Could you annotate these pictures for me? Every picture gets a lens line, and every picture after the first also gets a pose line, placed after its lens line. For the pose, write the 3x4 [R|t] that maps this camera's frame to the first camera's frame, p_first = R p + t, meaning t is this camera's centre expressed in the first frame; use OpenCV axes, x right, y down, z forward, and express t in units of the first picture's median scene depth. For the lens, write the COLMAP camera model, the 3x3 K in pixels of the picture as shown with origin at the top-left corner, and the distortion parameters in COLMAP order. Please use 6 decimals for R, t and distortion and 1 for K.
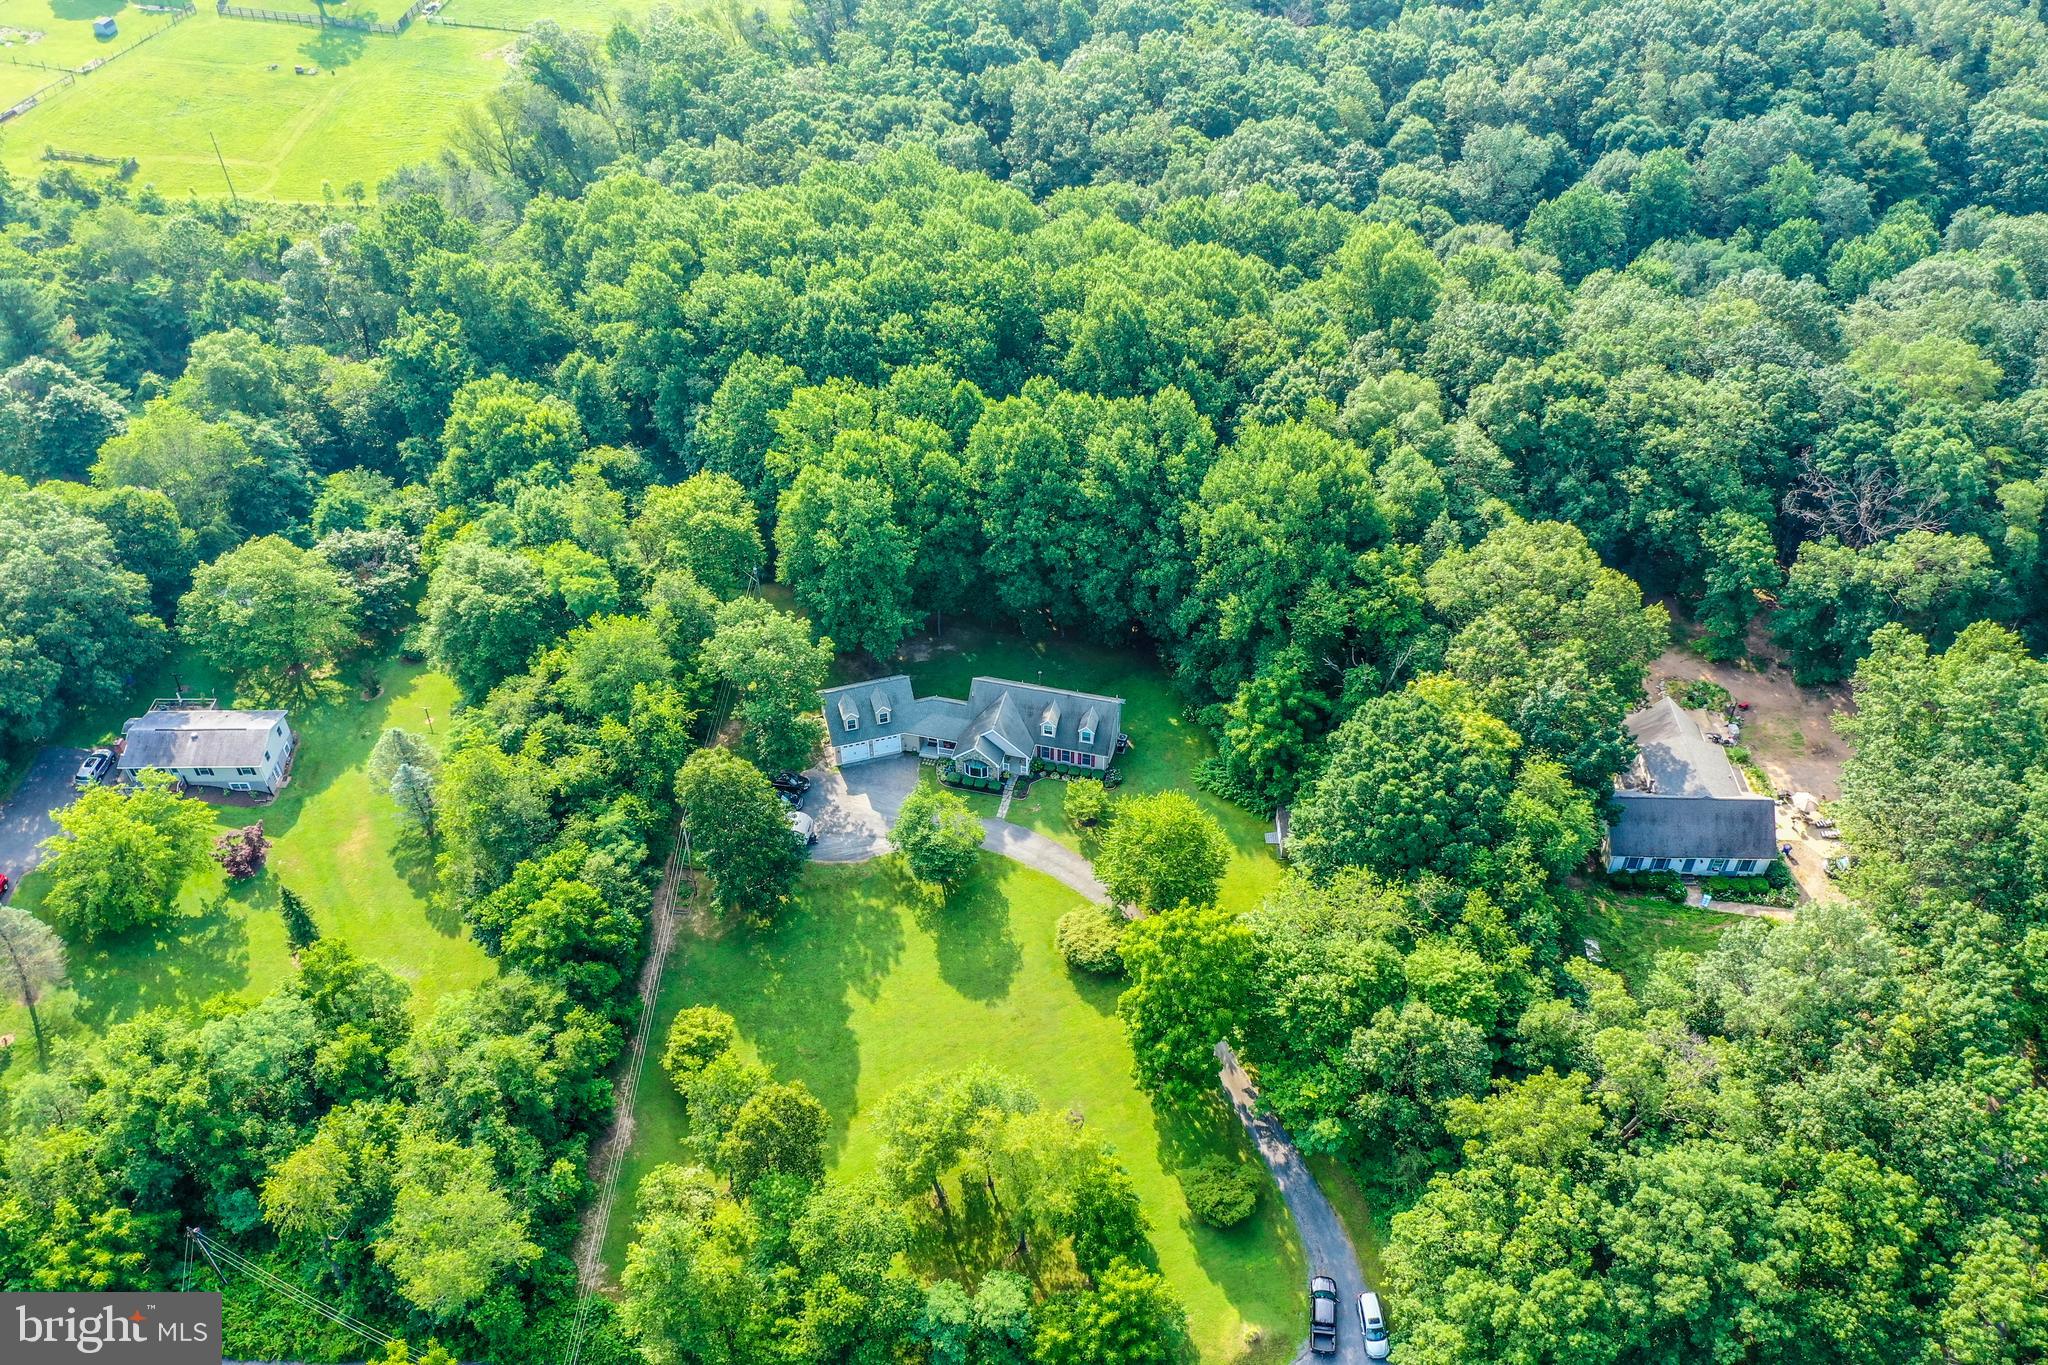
lens RADIAL K [[1621.1, 0, 1024.9], [0, 1621.1, 678.3], [0, 0, 1]] dist [0.015924, -0.000284]
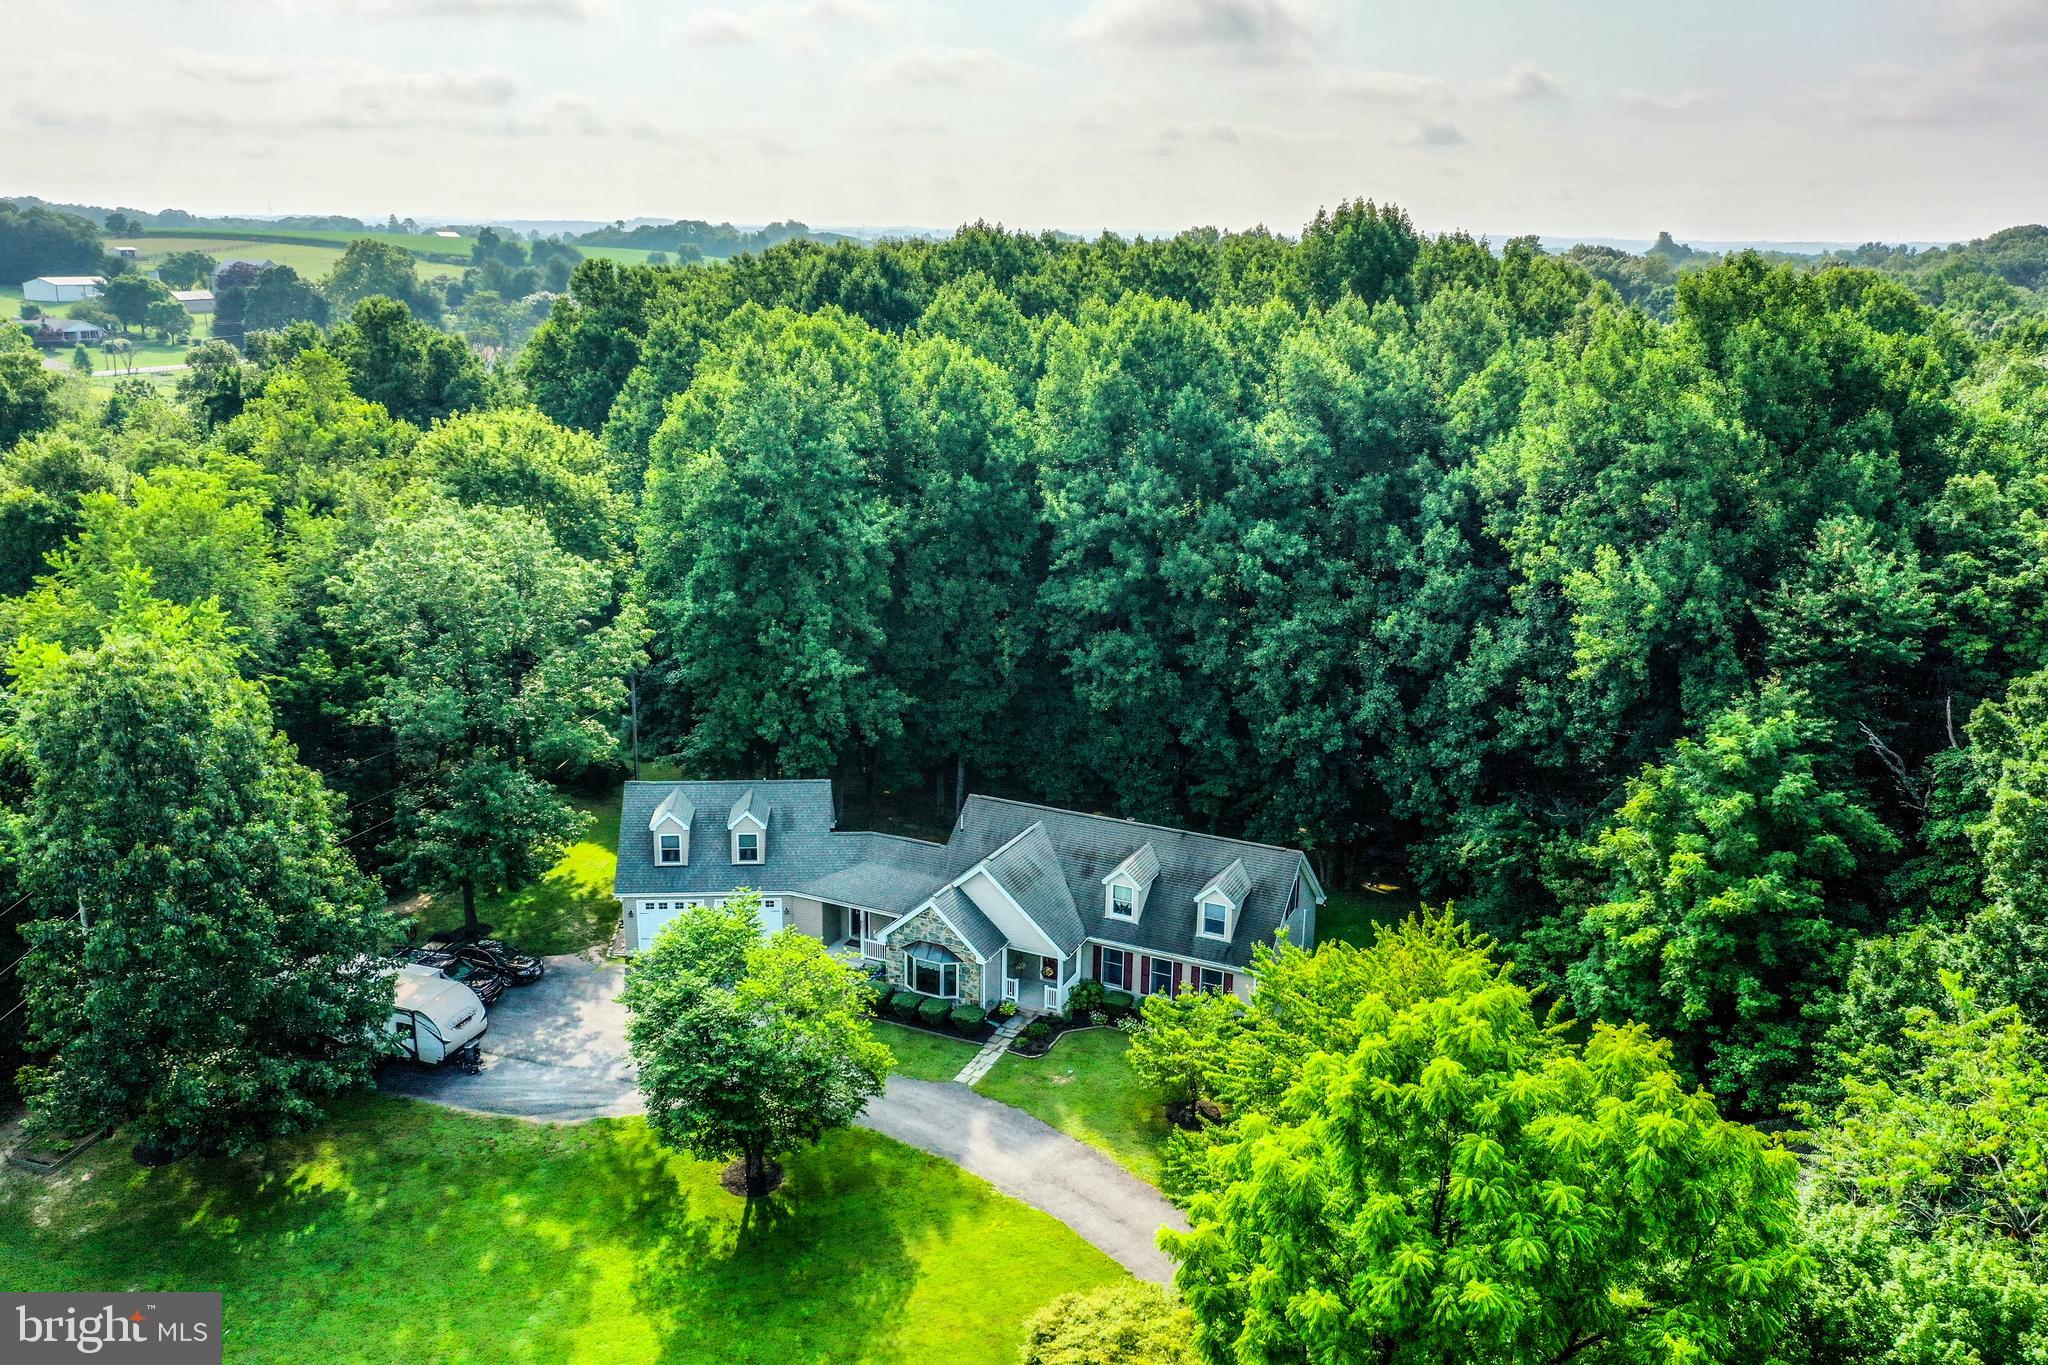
lens RADIAL K [[1621.8, 0, 1024.5], [0, 1621.8, 676.8], [0, 0, 1]] dist [0.006644, 0.002970]
pose [[0.980343, 0.072011, -0.183692, 0.059508], [-0.147722, 0.885064, -0.441408, 0.161464], [0.130793, 0.459866, 0.878303, 0.606246]]
